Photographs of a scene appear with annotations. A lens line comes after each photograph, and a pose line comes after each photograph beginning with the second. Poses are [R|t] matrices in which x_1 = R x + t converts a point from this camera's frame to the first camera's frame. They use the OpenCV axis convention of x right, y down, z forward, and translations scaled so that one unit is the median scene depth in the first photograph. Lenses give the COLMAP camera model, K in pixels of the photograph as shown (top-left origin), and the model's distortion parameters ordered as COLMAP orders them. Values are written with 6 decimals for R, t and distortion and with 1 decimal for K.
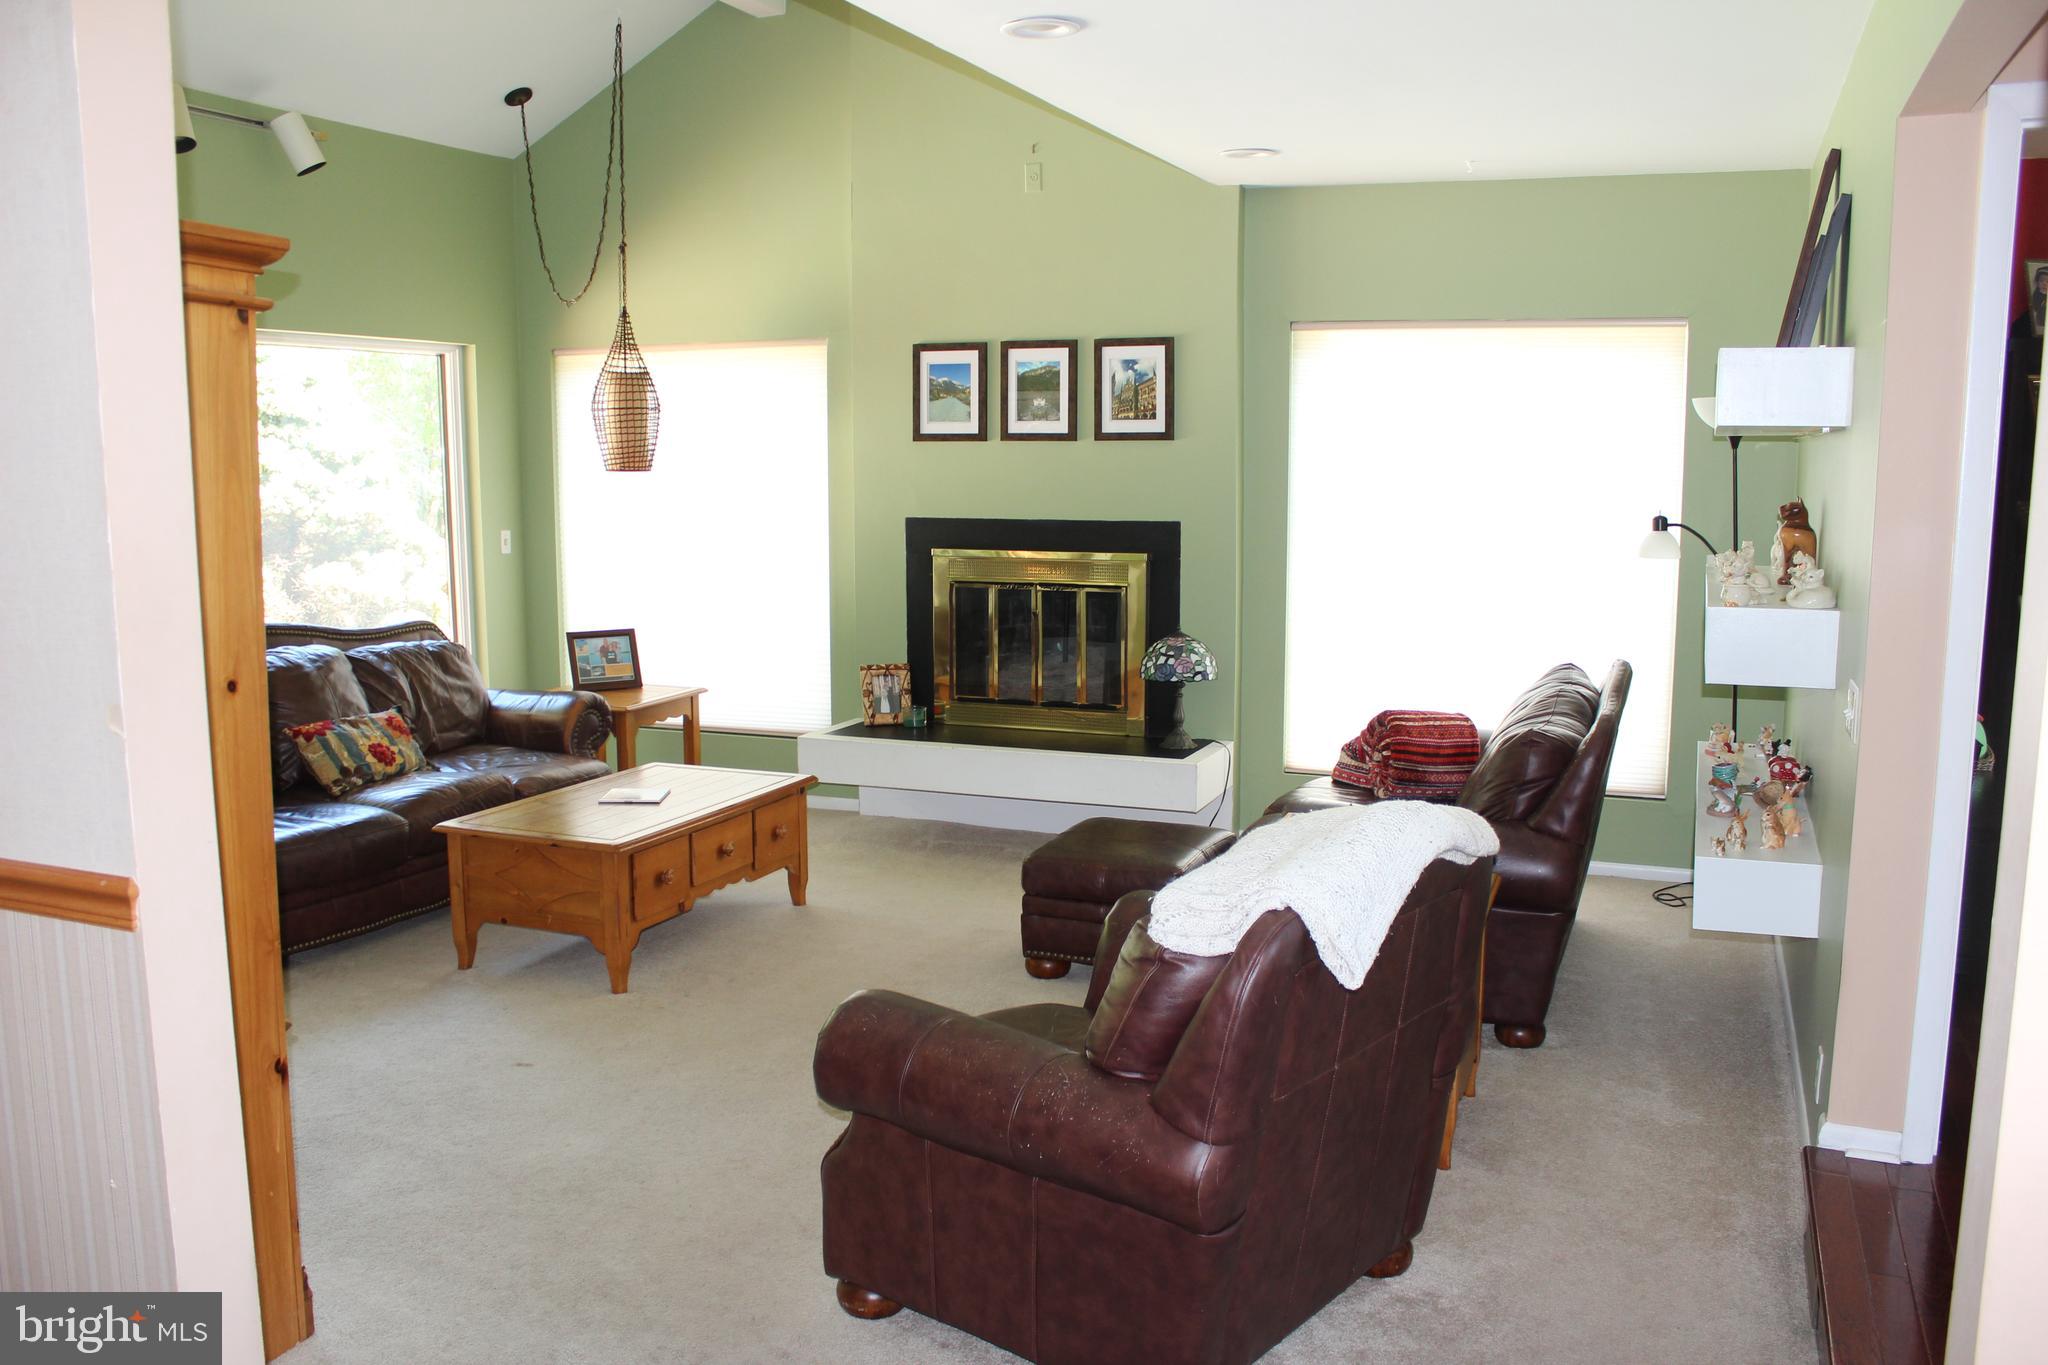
lens RADIAL K [[1708.7, 0, 1027.9], [0, 1708.7, 696.3], [0, 0, 1]] dist [-0.164698, 0.147377]
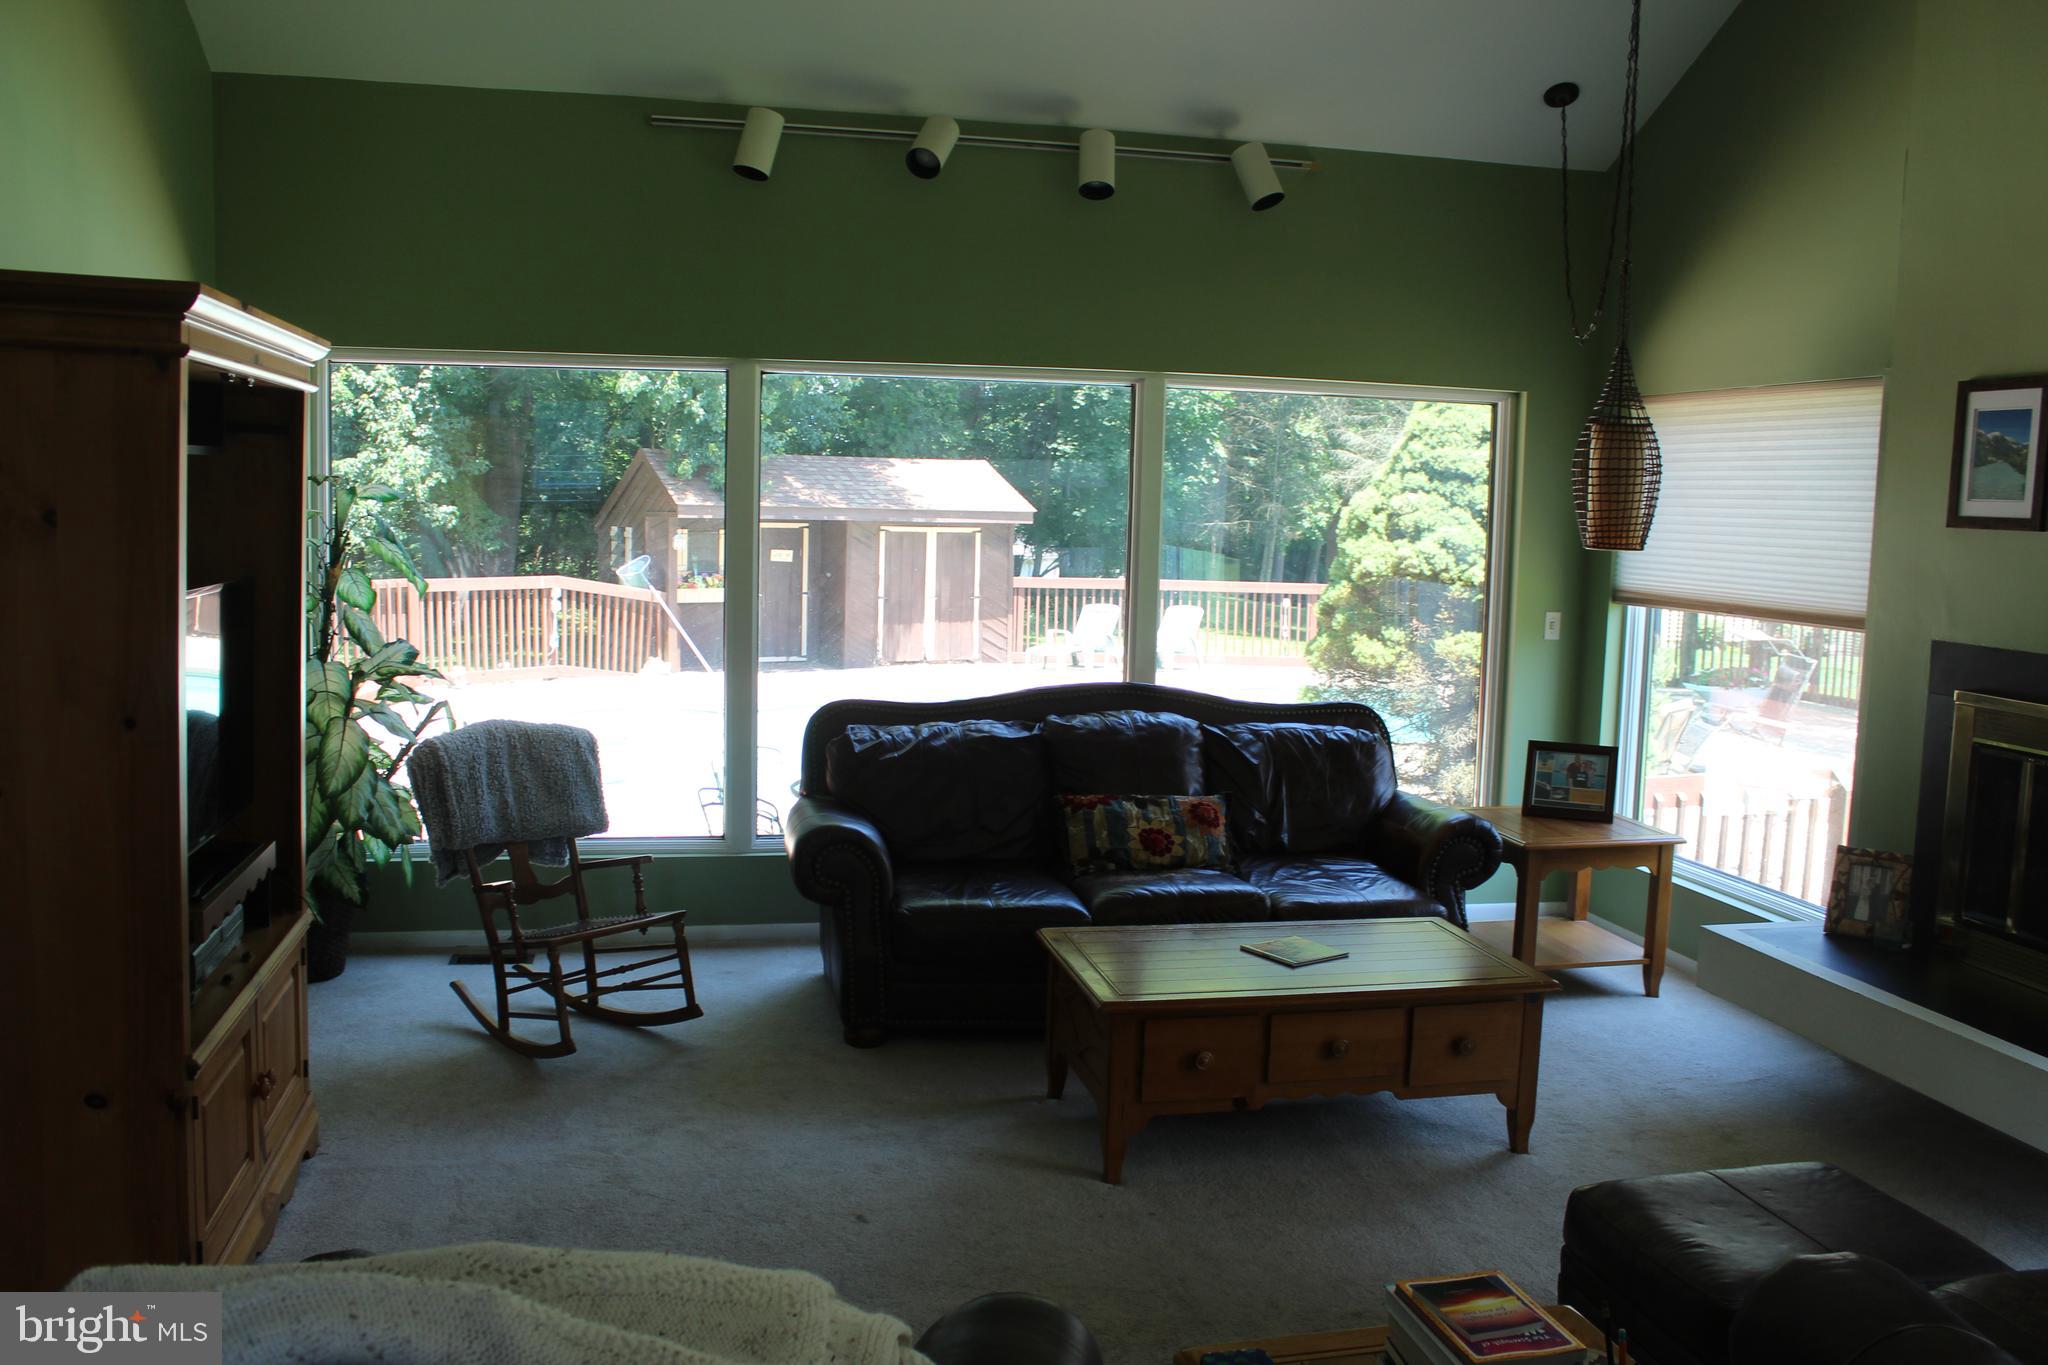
lens RADIAL K [[1708.7, 0, 1044.6], [0, 1708.7, 696.1], [0, 0, 1]] dist [-0.164698, 0.147377]
pose [[0.564877, 0.113229, -0.817370, 0.279331], [-0.145051, 0.988742, 0.036725, -0.059148], [0.812327, 0.097816, 0.574941, 0.362177]]
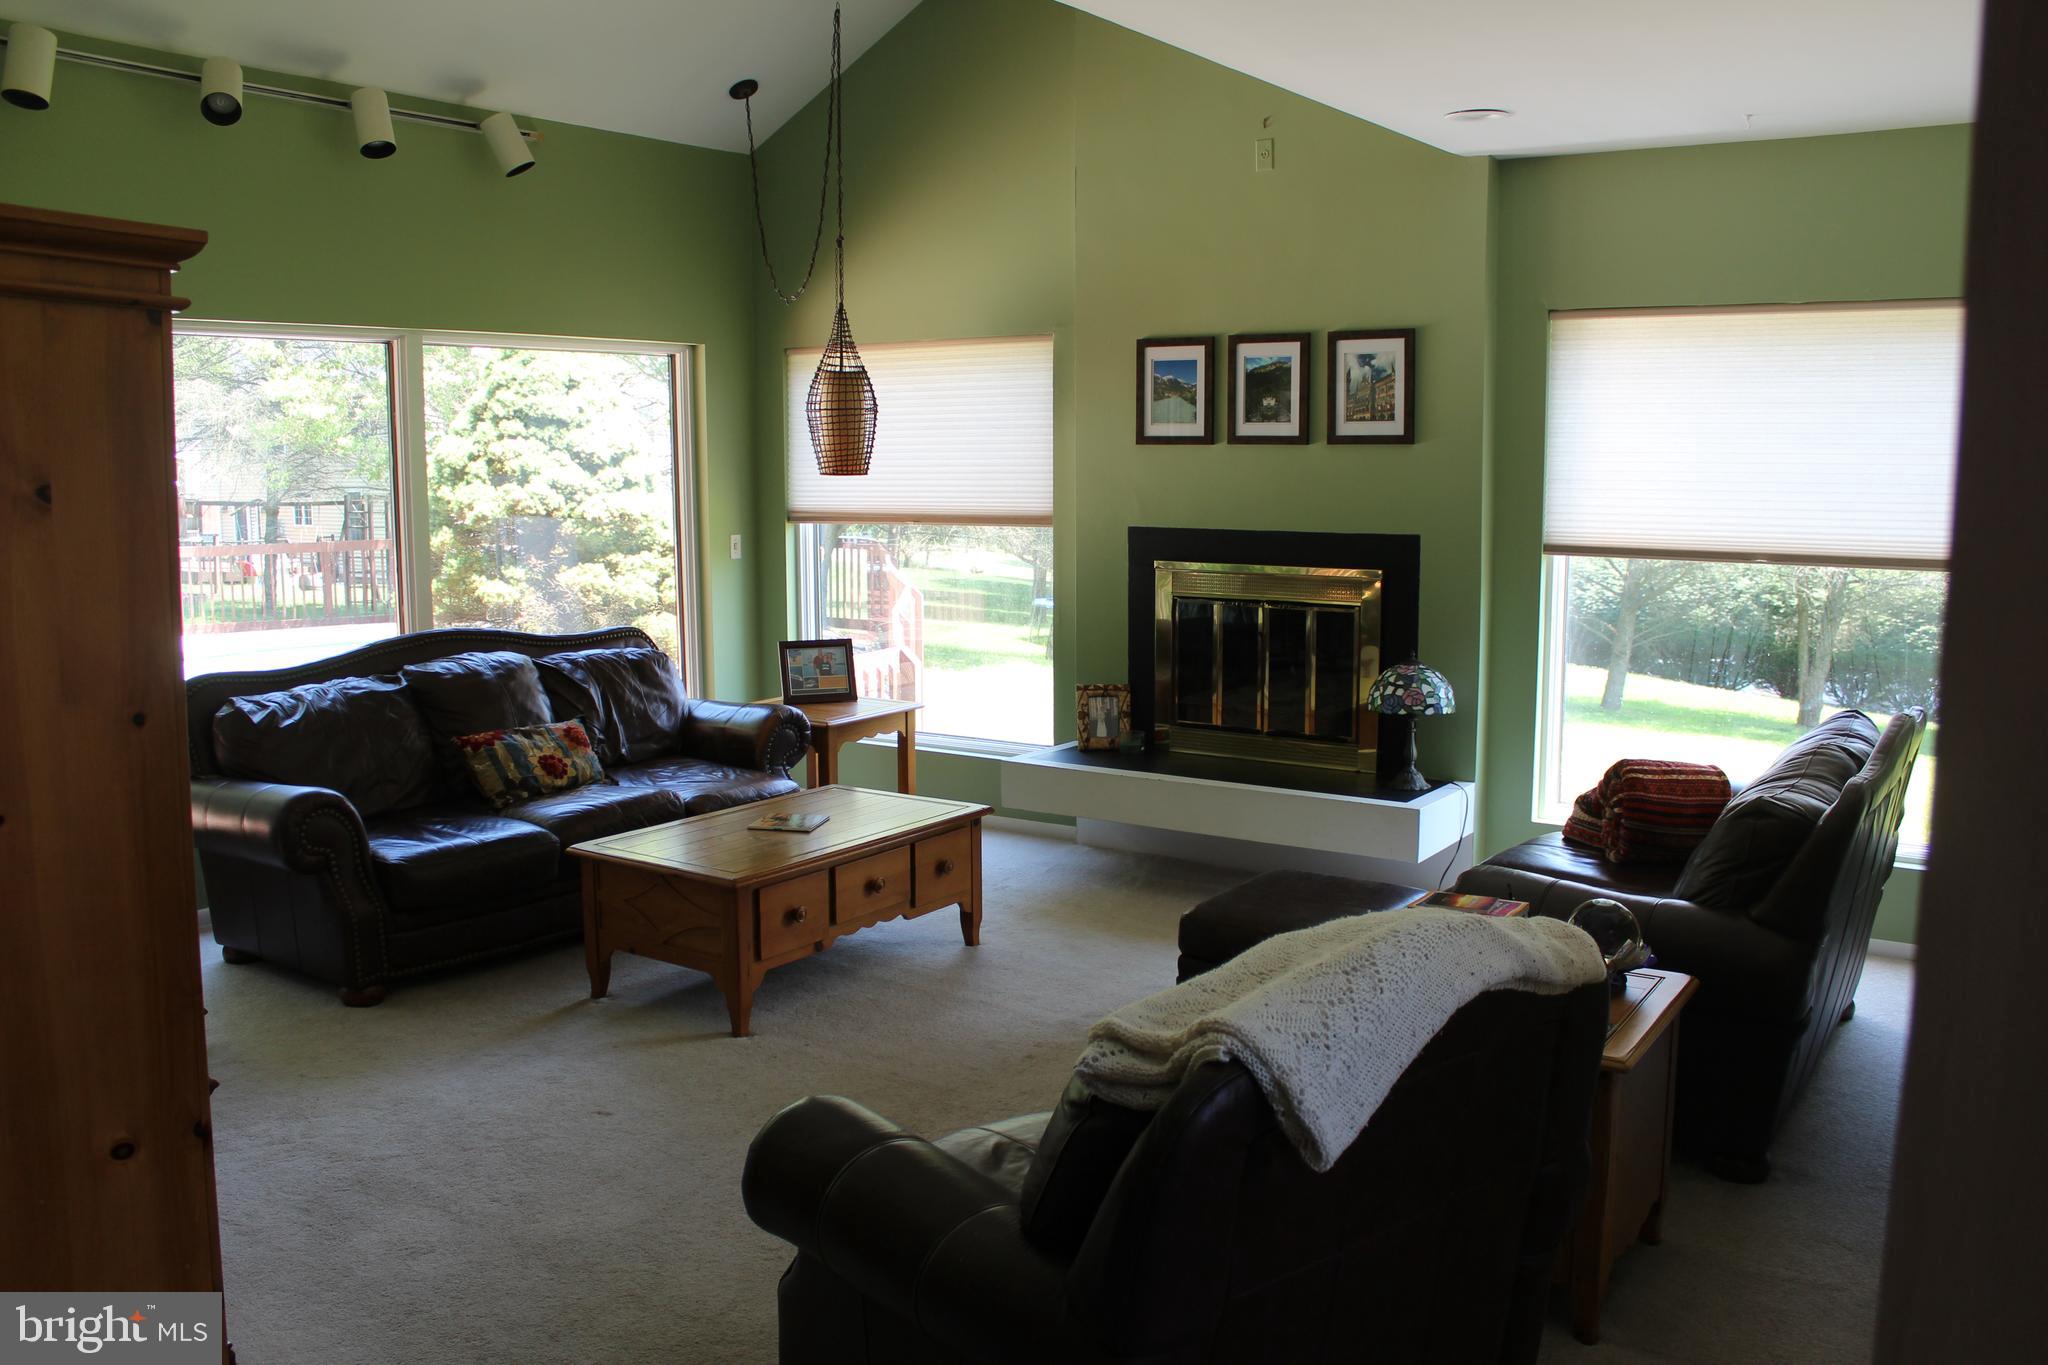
lens RADIAL K [[1708.7, 0, 1026.3], [0, 1708.7, 694.3], [0, 0, 1]] dist [-0.164698, 0.147377]
pose [[0.975325, 0.028005, -0.218989, 0.084028], [-0.028231, 0.999599, 0.002097, -0.014916], [0.218959, 0.004137, 0.975725, 0.088368]]
